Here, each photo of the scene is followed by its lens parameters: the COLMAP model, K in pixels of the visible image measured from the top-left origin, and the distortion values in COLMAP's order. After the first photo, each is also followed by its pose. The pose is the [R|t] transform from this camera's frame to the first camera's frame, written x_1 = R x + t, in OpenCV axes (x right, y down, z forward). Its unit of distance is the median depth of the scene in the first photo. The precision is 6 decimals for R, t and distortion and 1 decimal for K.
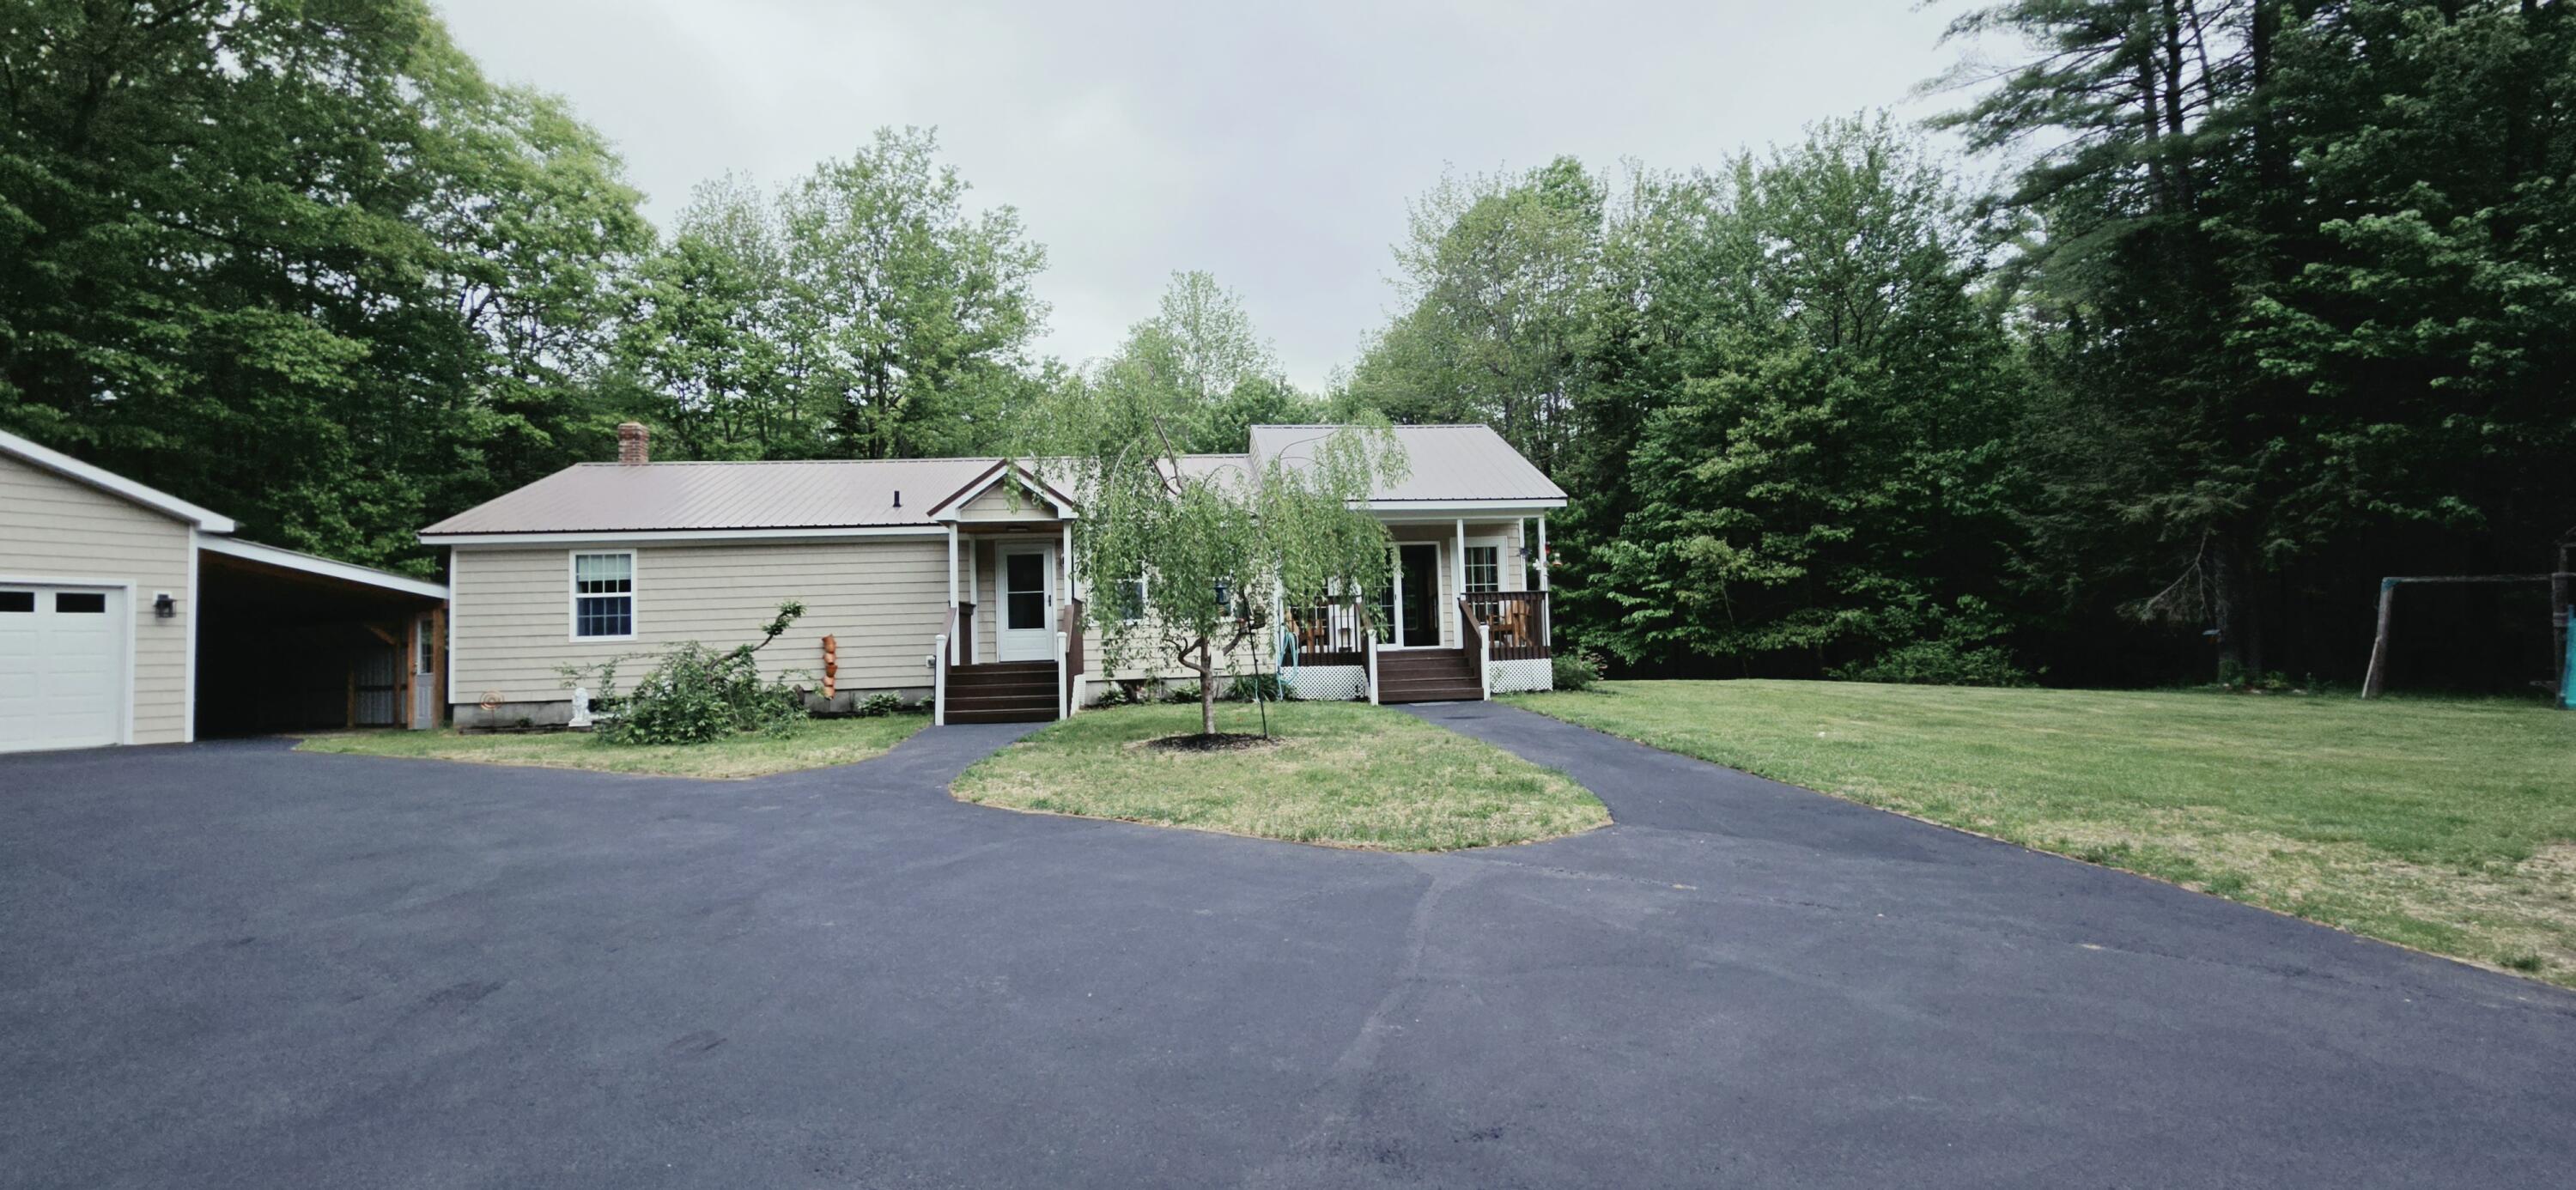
lens RADIAL K [[1054.9, 0, 1288.0], [0, 1054.9, 595.0], [0, 0, 1]] dist [0.001052, 0.000222]
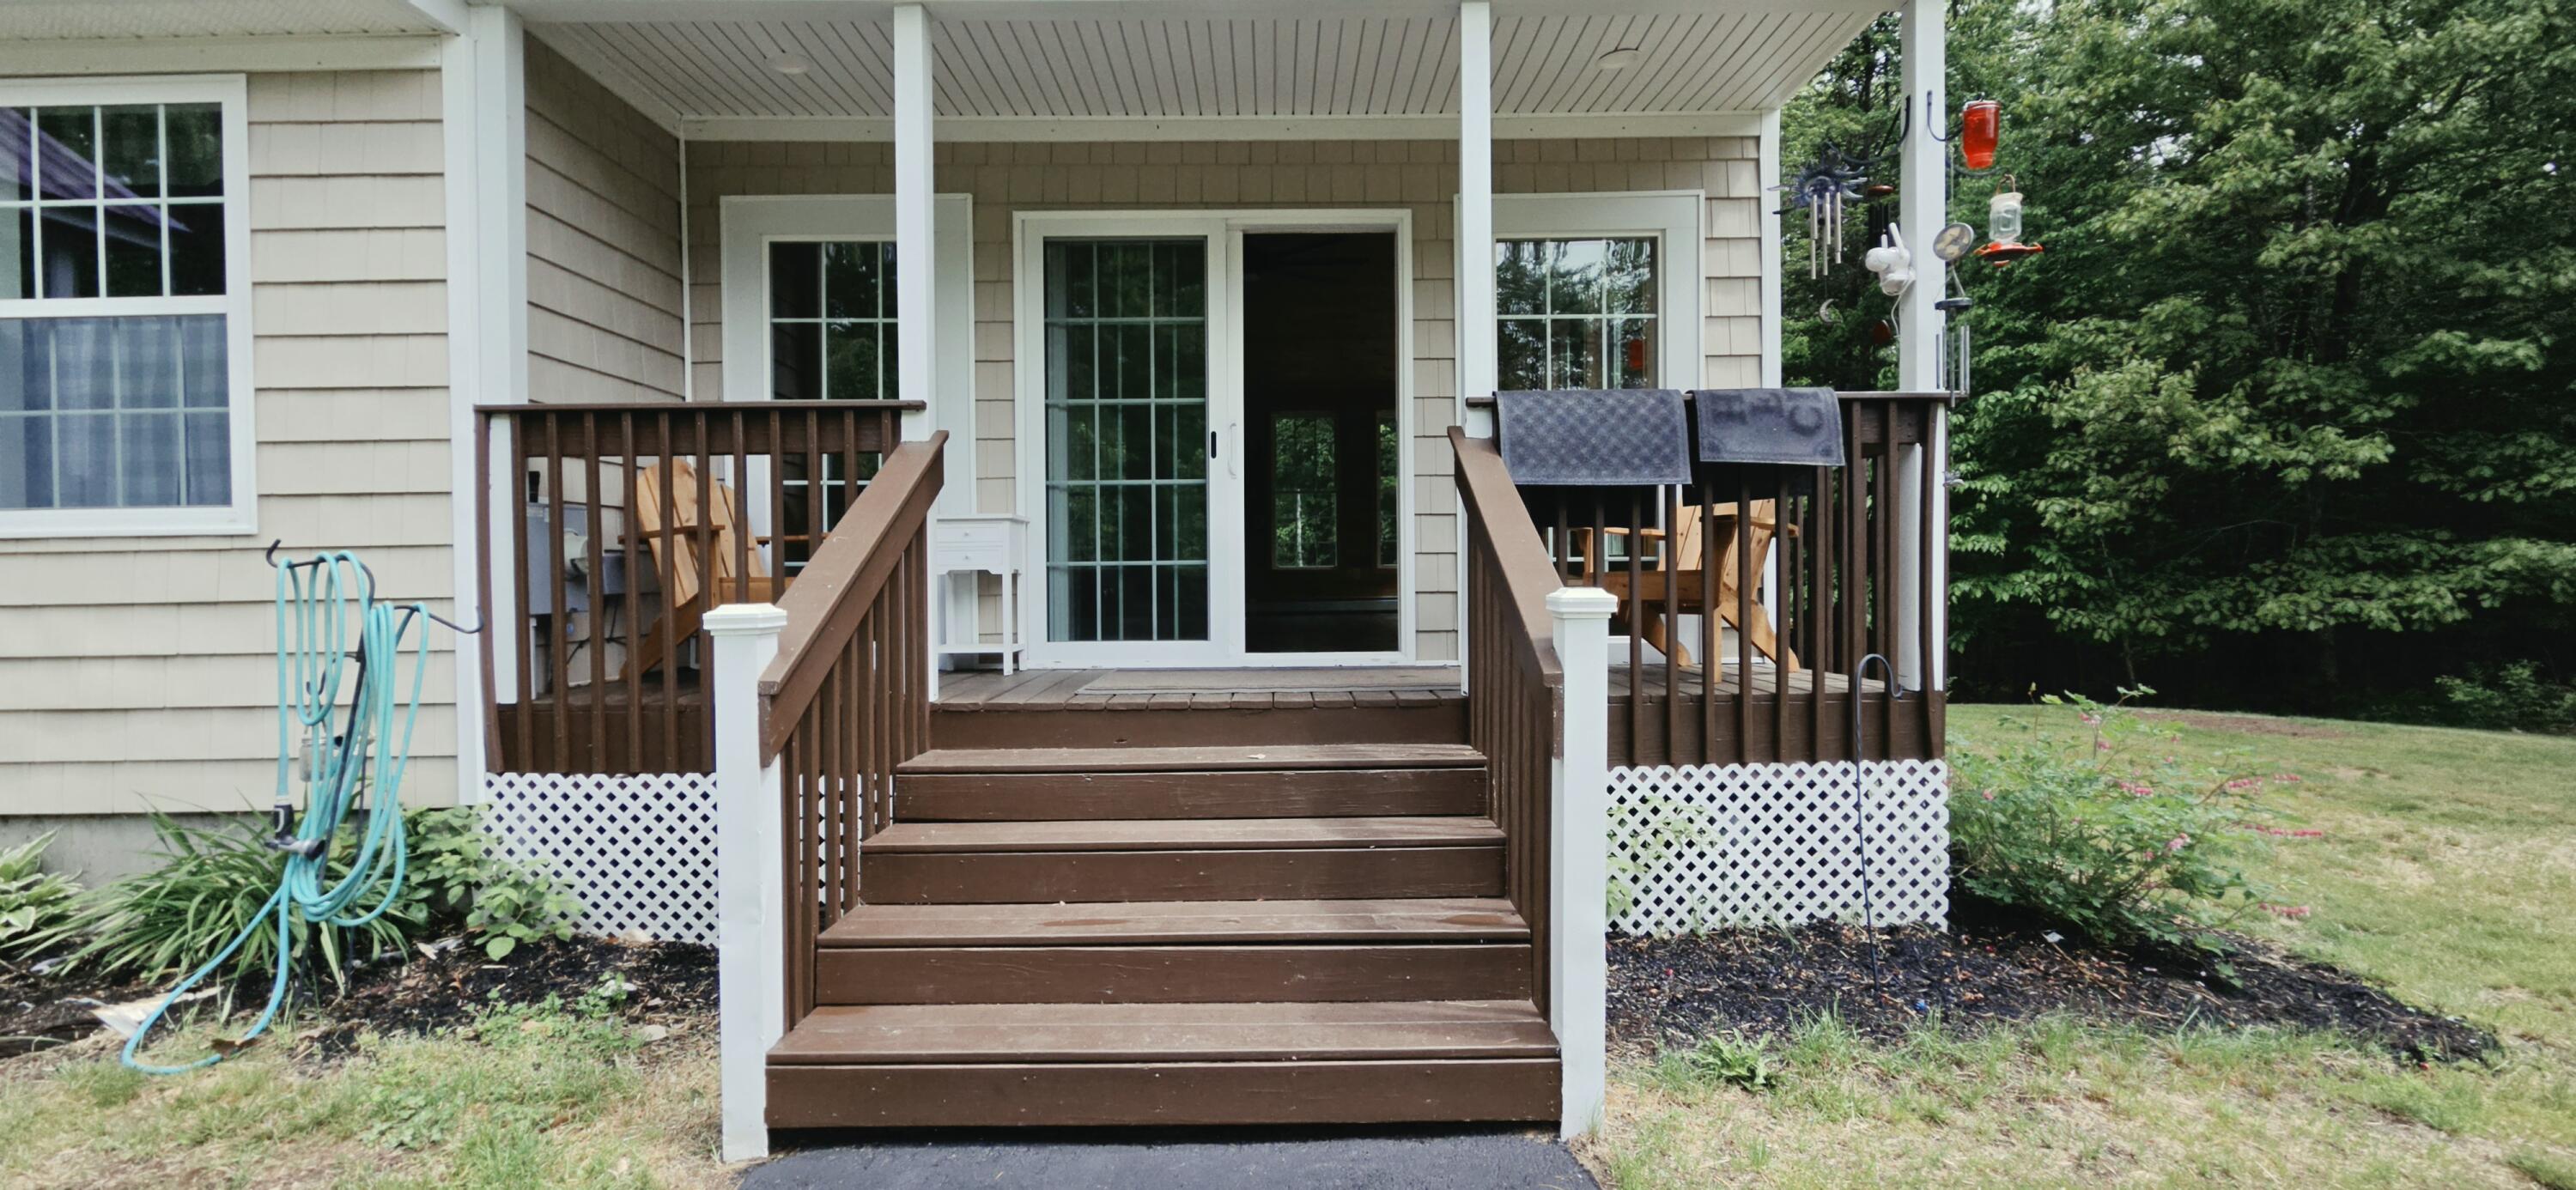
lens RADIAL K [[1054.9, 0, 1288.0], [0, 1054.9, 595.0], [0, 0, 1]] dist [0.001052, 0.000222]
pose [[0.994390, 0.020036, -0.103857, 0.102158], [-0.012961, 0.997577, 0.068348, 0.013080], [0.104975, -0.066618, 0.992241, 0.538868]]
